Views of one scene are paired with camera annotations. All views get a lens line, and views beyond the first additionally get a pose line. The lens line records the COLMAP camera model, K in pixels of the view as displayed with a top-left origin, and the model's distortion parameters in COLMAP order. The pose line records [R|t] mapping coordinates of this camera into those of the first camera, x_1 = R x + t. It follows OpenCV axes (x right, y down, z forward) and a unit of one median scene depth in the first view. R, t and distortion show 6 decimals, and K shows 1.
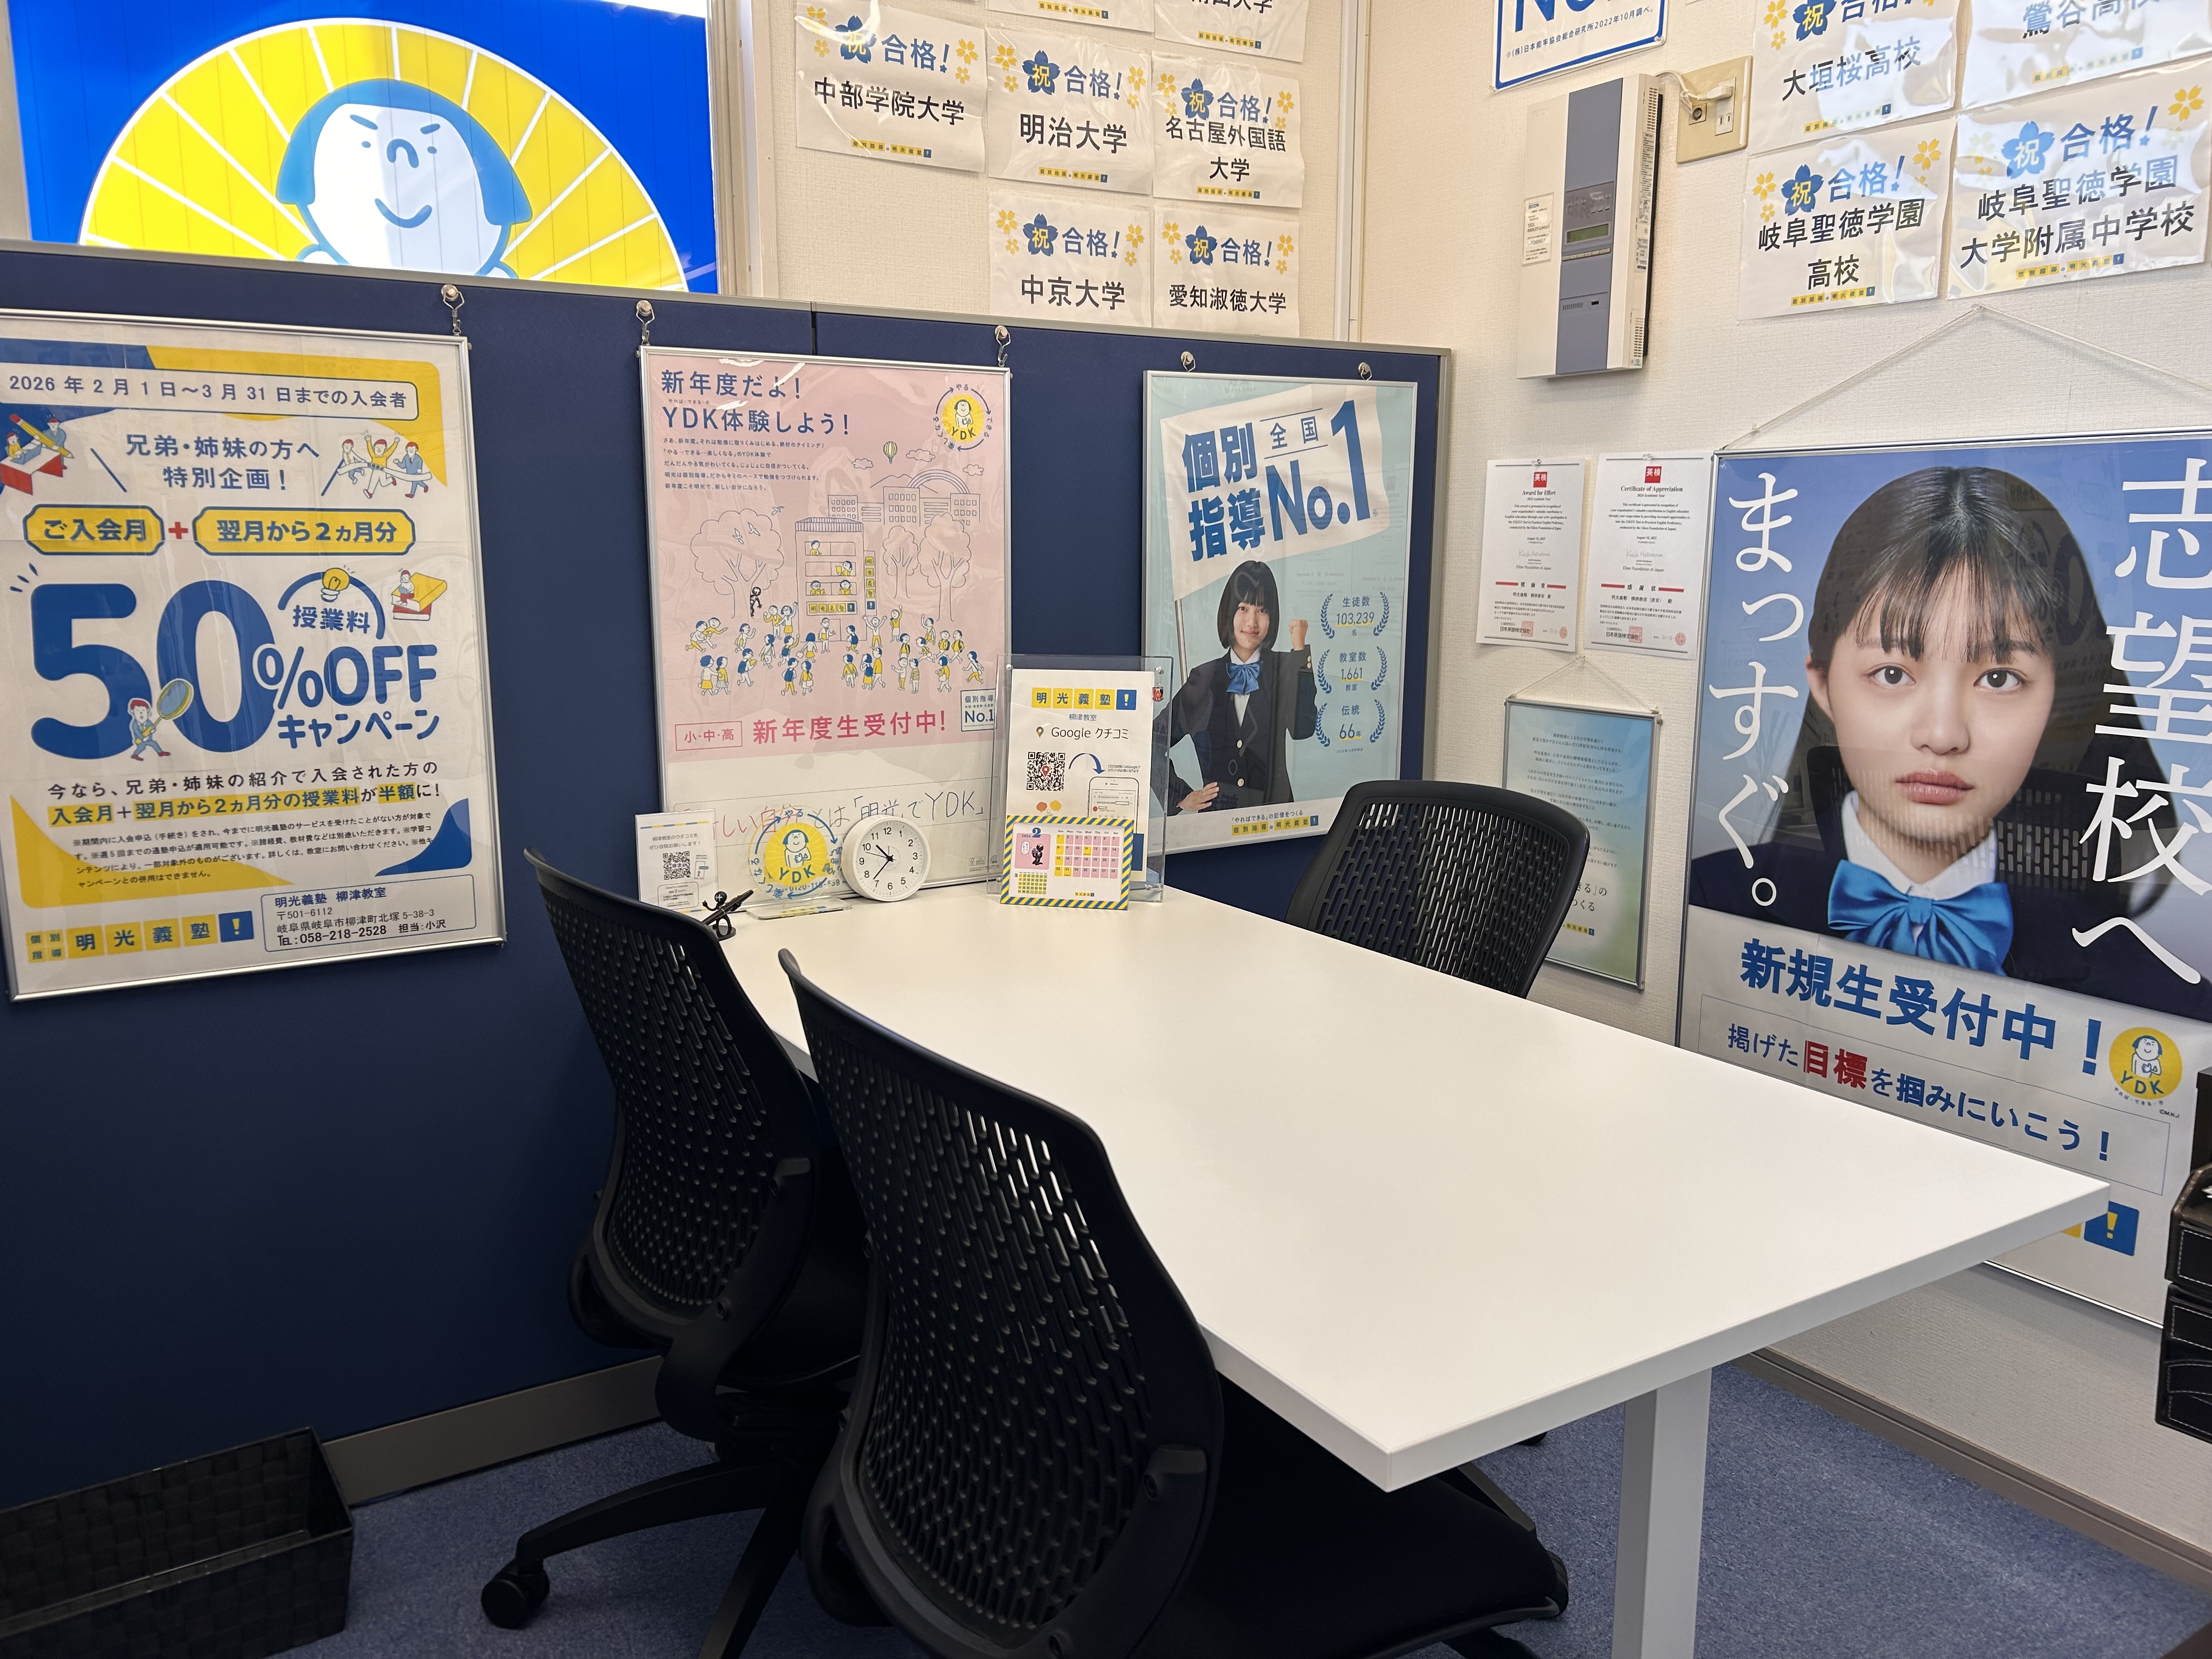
lens RADIAL K [[1745.0, 0, 1114.7], [0, 1745.0, 830.1], [0, 0, 1]] dist [0.041630, -0.030656]
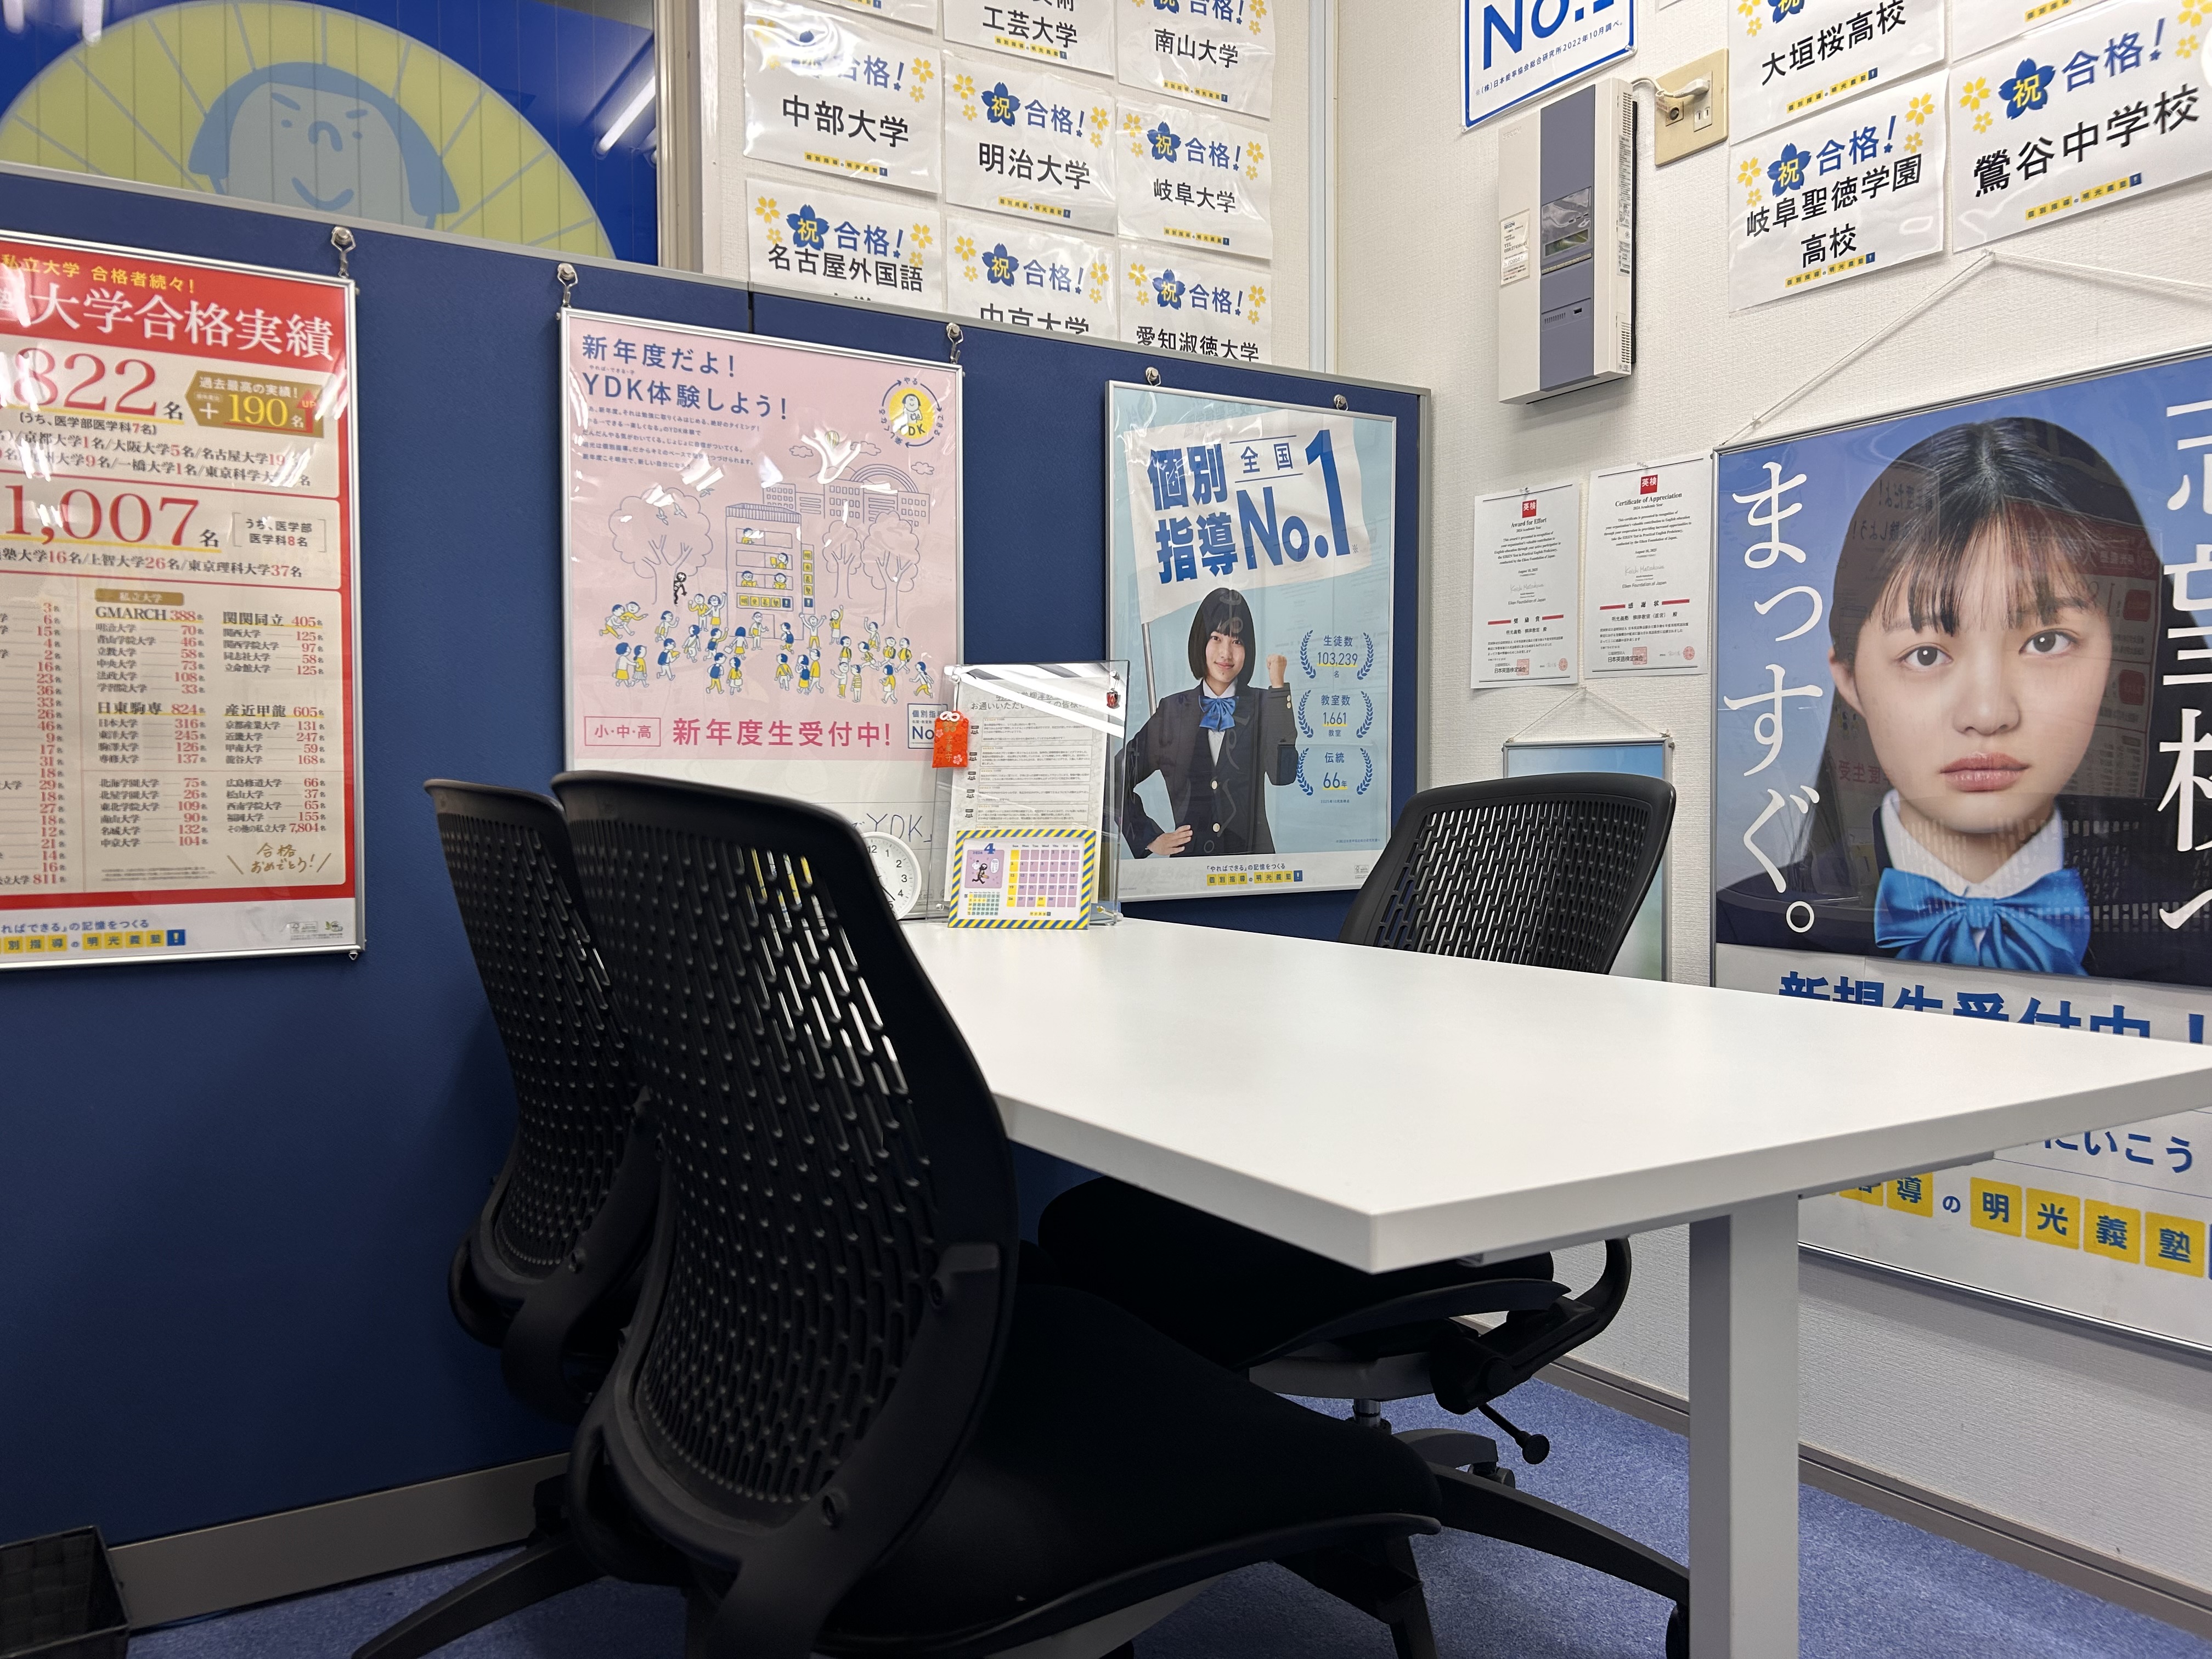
lens RADIAL K [[1745.0, 0, 1105.3], [0, 1745.0, 813.1], [0, 0, 1]] dist [0.041630, -0.030656]
pose [[0.999948, -0.005604, -0.008508, 0.024522], [0.004130, 0.986401, -0.164308, 0.131475], [0.009313, 0.164264, 0.986372, 0.107832]]
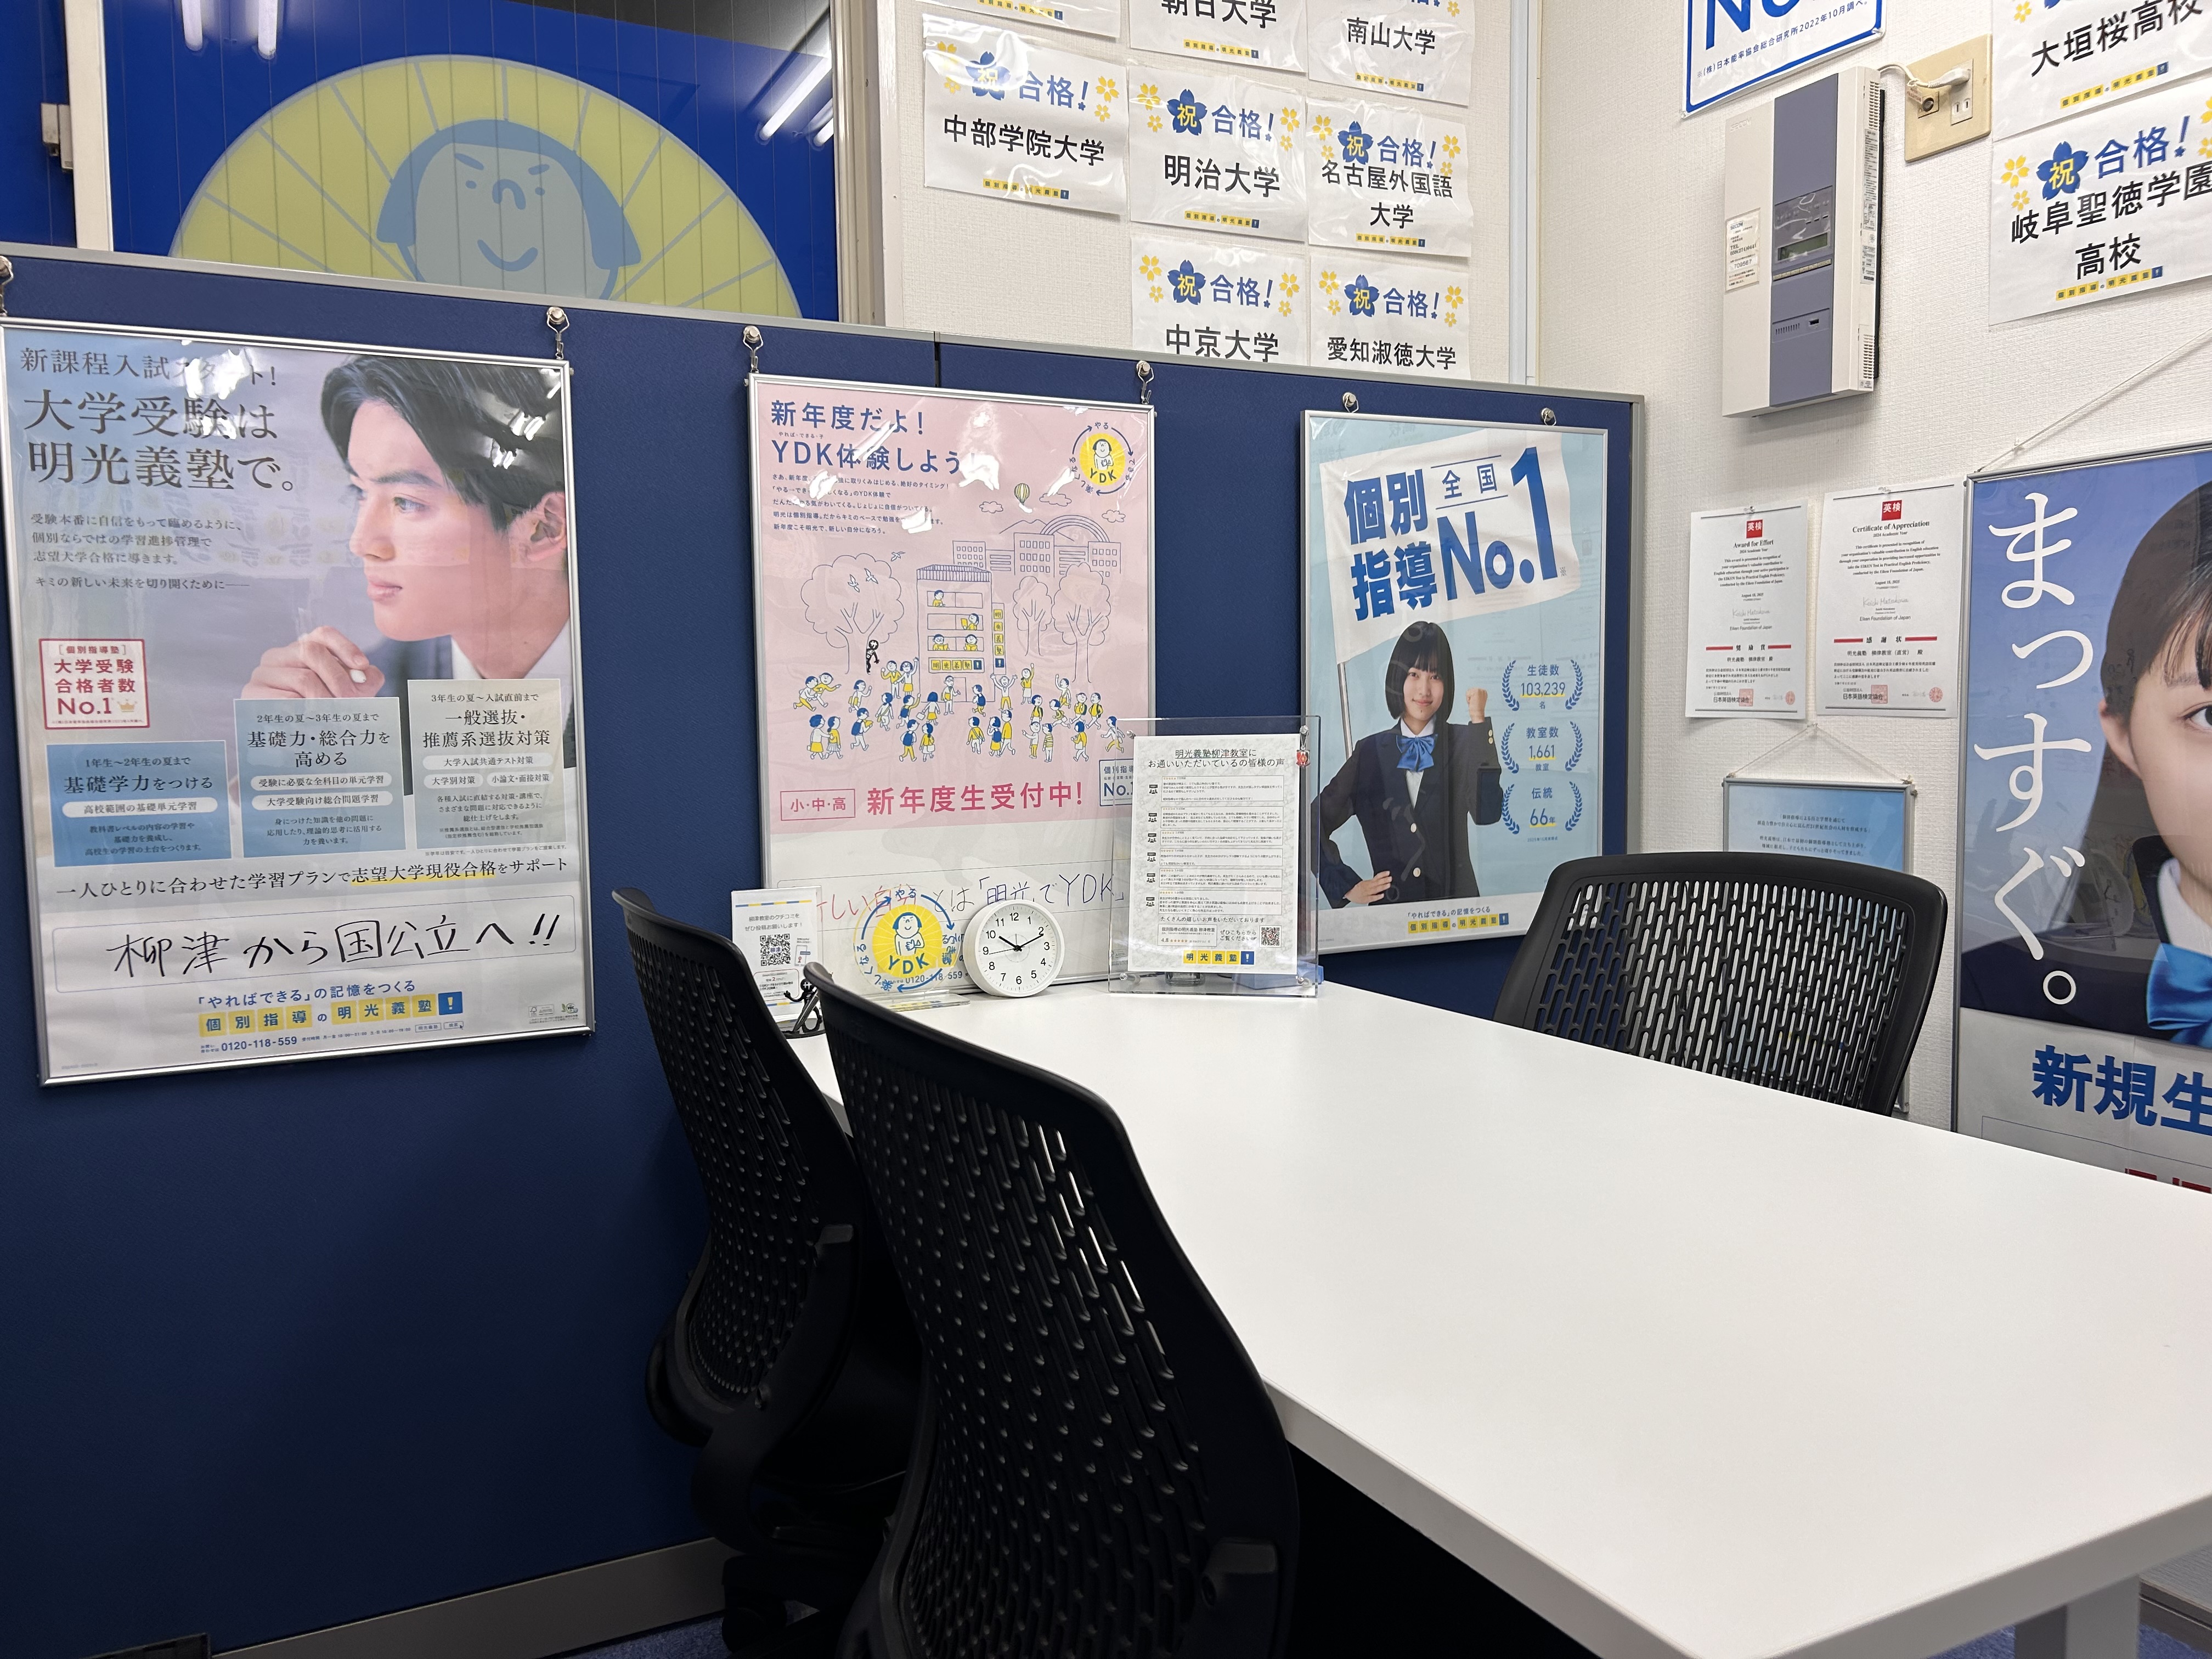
lens RADIAL K [[1745.0, 0, 1109.3], [0, 1745.0, 818.3], [0, 0, 1]] dist [0.041630, -0.030656]
pose [[0.995881, -0.010340, -0.090074, -0.003255], [0.000210, 0.993736, -0.111750, 0.050149], [0.090665, 0.111270, 0.989646, 0.125114]]
